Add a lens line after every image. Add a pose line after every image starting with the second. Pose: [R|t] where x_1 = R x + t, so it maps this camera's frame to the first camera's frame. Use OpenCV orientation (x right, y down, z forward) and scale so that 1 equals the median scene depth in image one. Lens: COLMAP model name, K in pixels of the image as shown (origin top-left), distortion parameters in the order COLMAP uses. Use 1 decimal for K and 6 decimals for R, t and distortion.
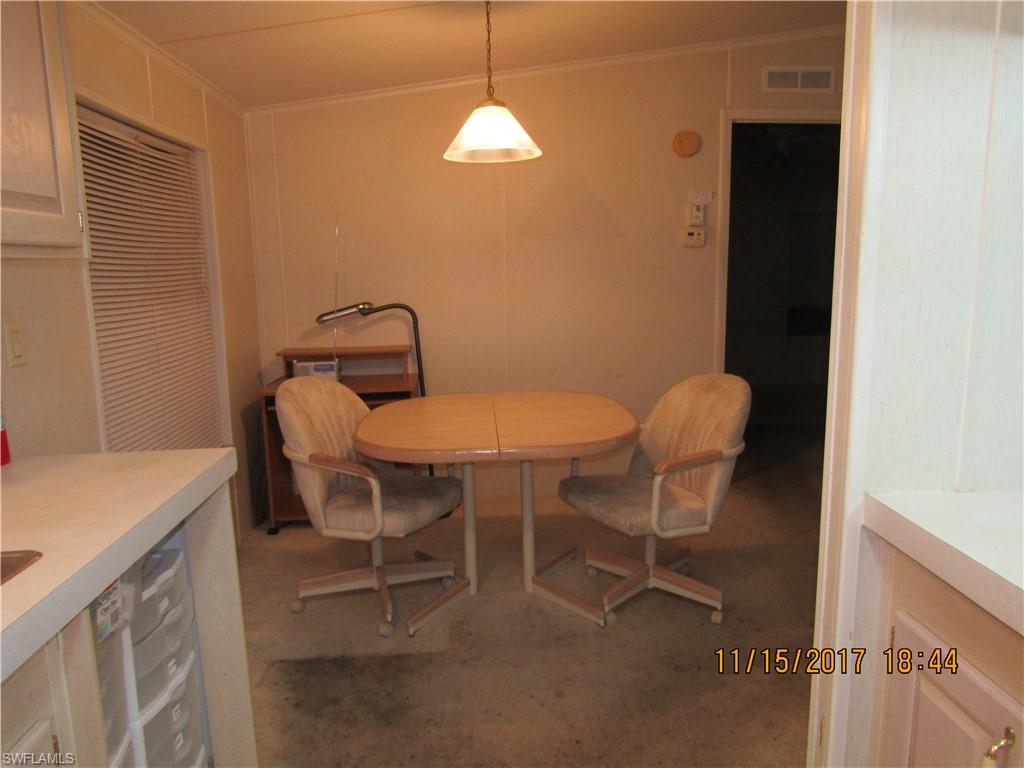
lens RADIAL K [[721.1, 0, 511.2], [0, 721.1, 385.9], [0, 0, 1]] dist [-0.007045, -0.002136]
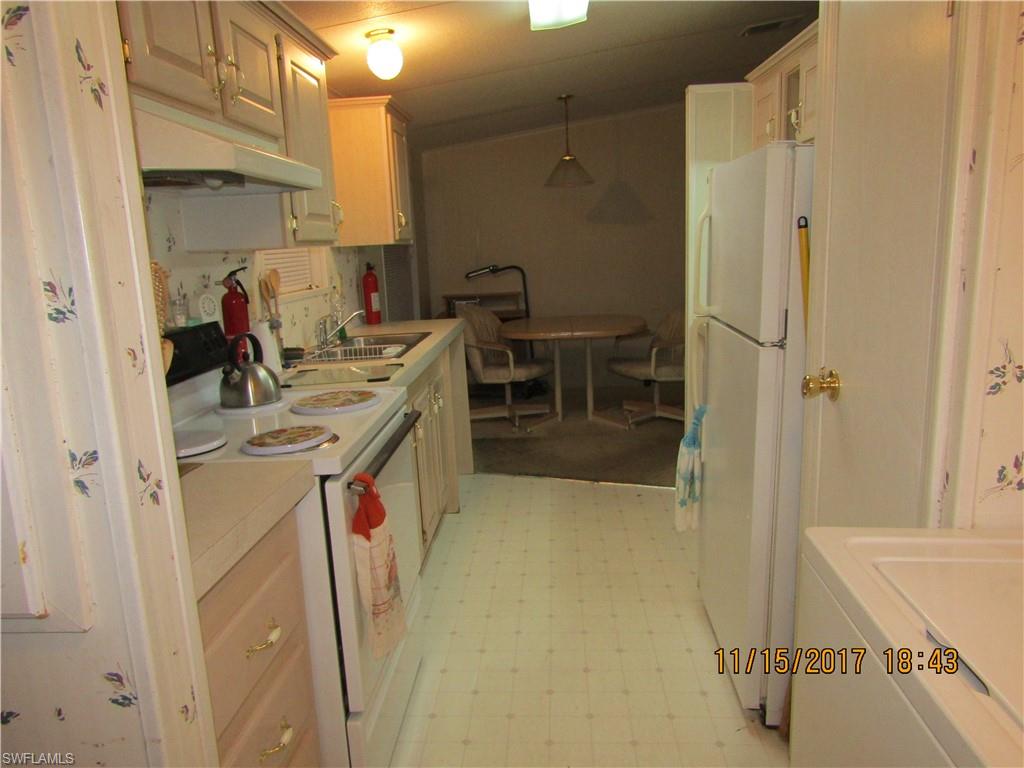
lens RADIAL K [[721.1, 0, 511.0], [0, 721.1, 381.7], [0, 0, 1]] dist [-0.007045, -0.002136]
pose [[0.993007, 0.001817, -0.118038, 0.043862], [0.001797, 0.999533, 0.030504, 0.141712], [0.118039, -0.030503, 0.992540, -0.909620]]
